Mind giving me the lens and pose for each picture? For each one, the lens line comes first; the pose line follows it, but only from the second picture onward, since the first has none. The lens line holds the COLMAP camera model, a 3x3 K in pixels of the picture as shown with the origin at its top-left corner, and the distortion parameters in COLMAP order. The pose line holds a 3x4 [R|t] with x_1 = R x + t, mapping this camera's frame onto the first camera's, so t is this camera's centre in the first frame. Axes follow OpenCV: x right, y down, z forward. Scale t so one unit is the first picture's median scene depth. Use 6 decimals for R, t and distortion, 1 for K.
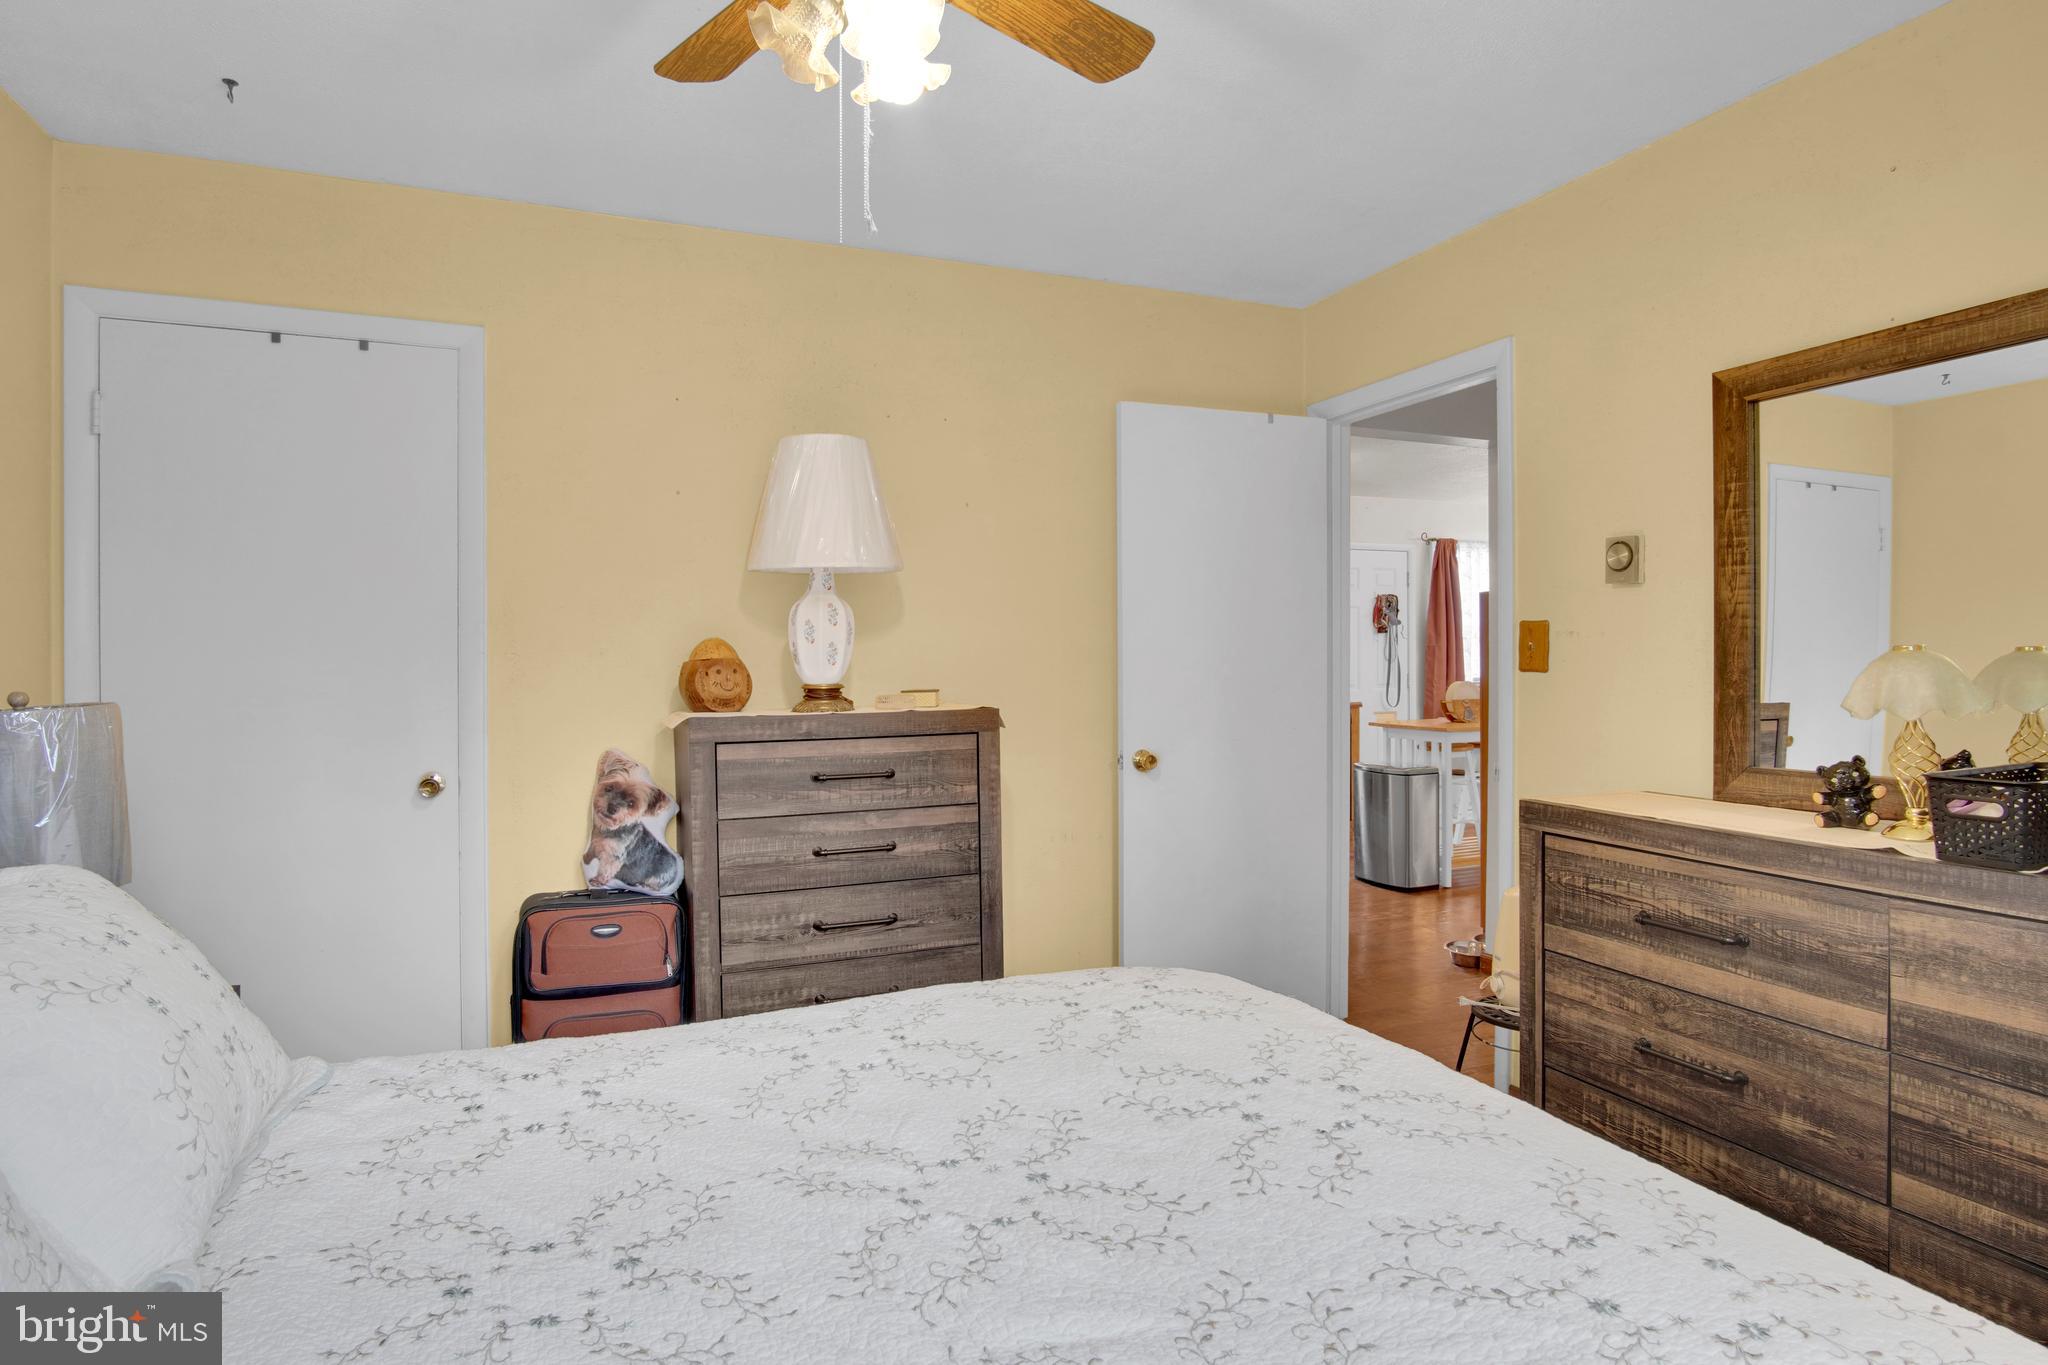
lens RADIAL K [[1110.2, 0, 1019.2], [0, 1110.2, 670.7], [0, 0, 1]] dist [-0.024996, -0.000097]
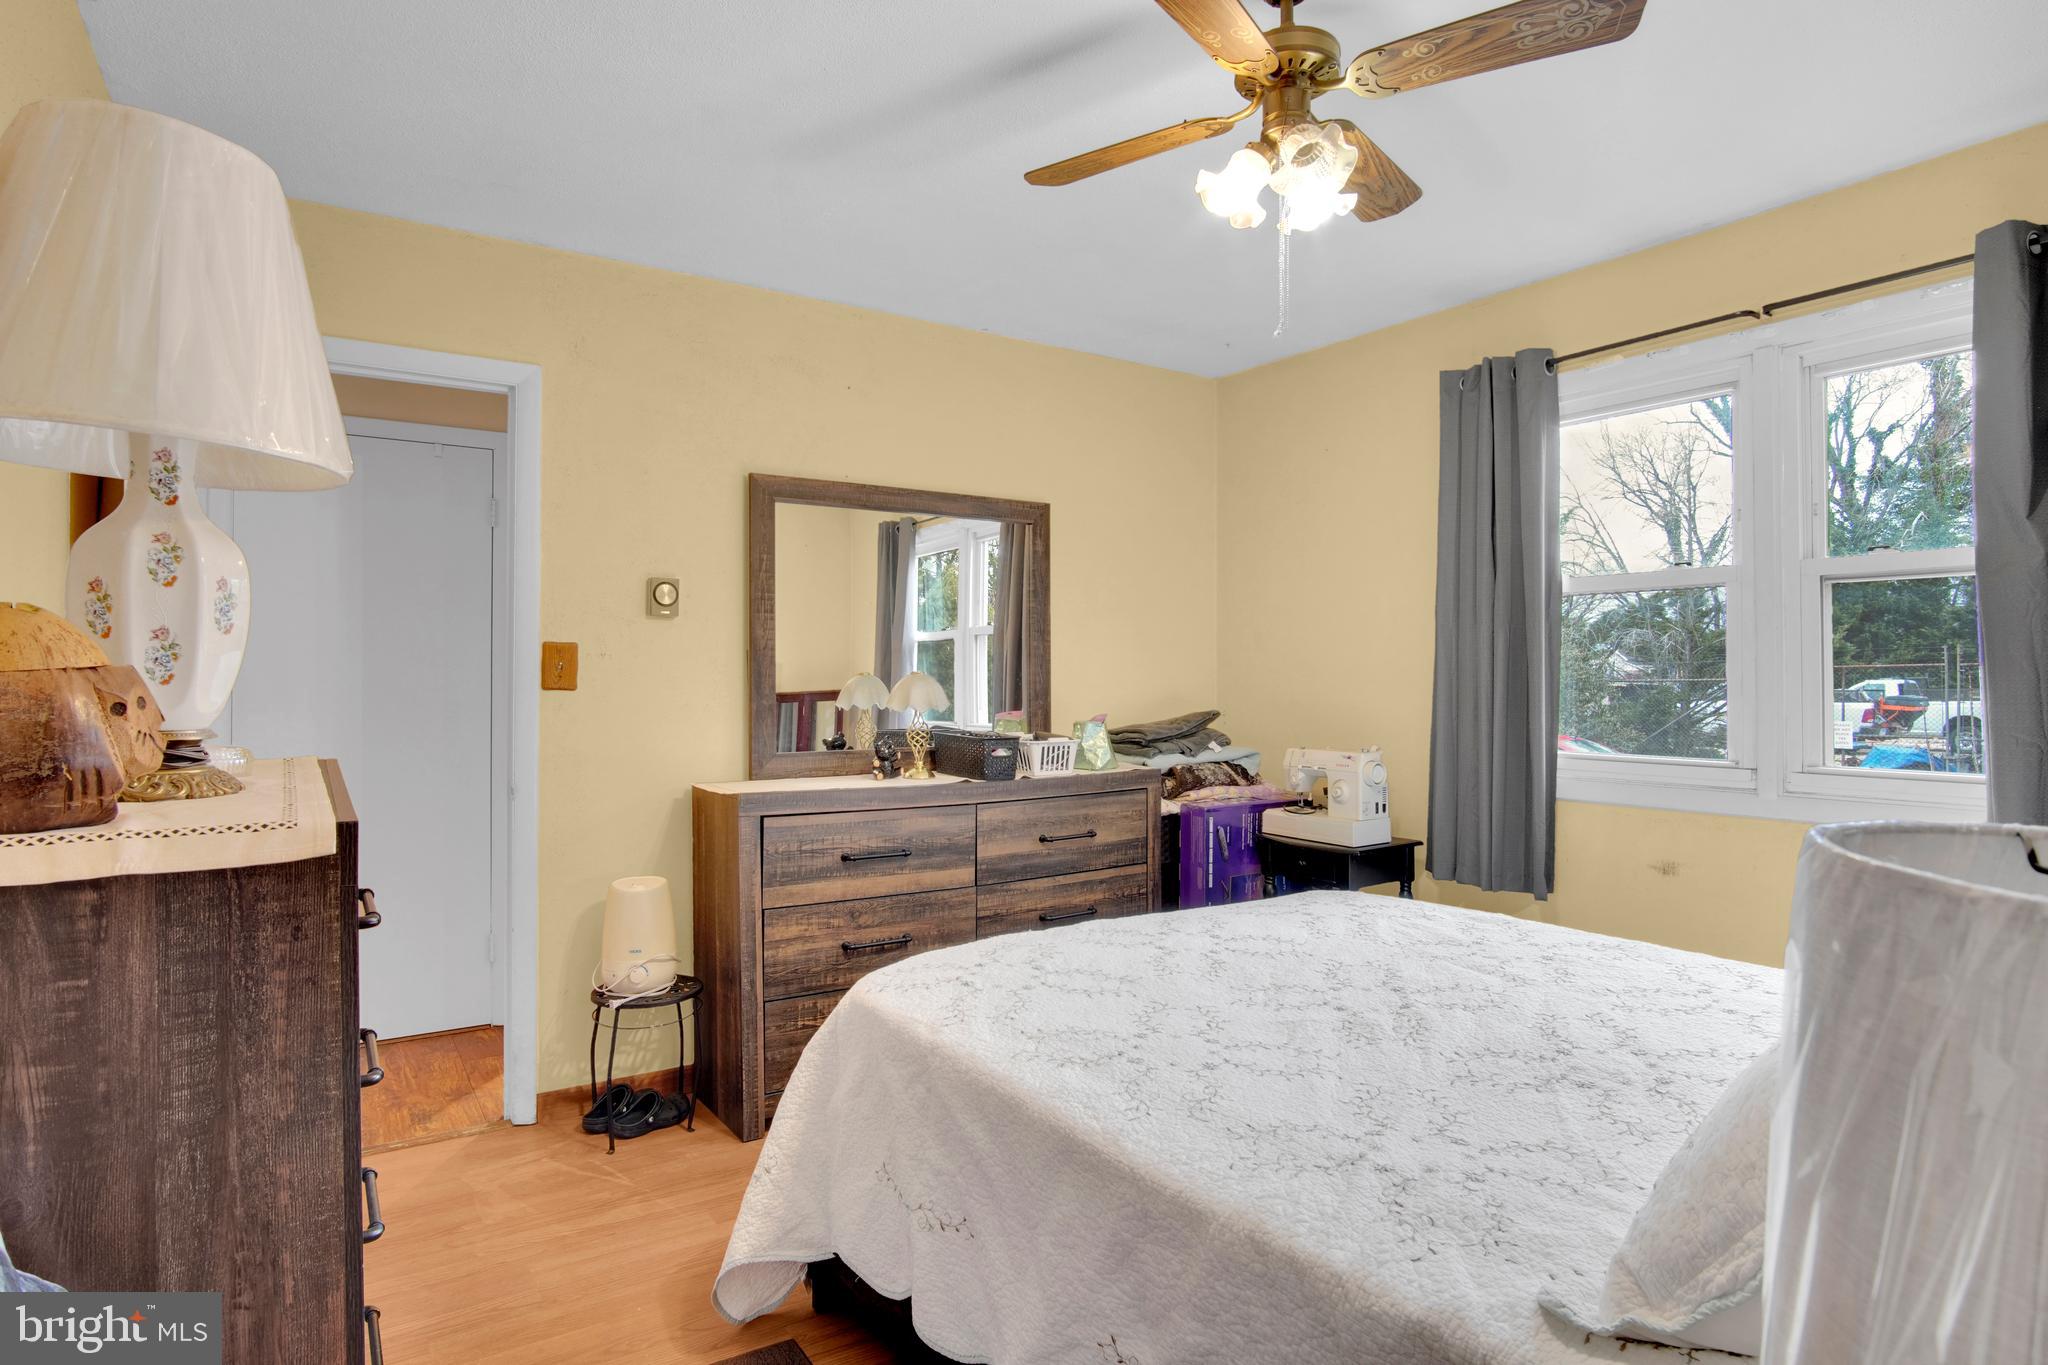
lens RADIAL K [[1110.2, 0, 1019.2], [0, 1110.2, 670.7], [0, 0, 1]] dist [-0.024996, -0.000097]
pose [[-0.191785, 0.008170, 0.981403, -0.903149], [0.009241, 0.999936, -0.006519, -0.008937], [-0.981393, 0.007819, -0.191848, 1.053129]]
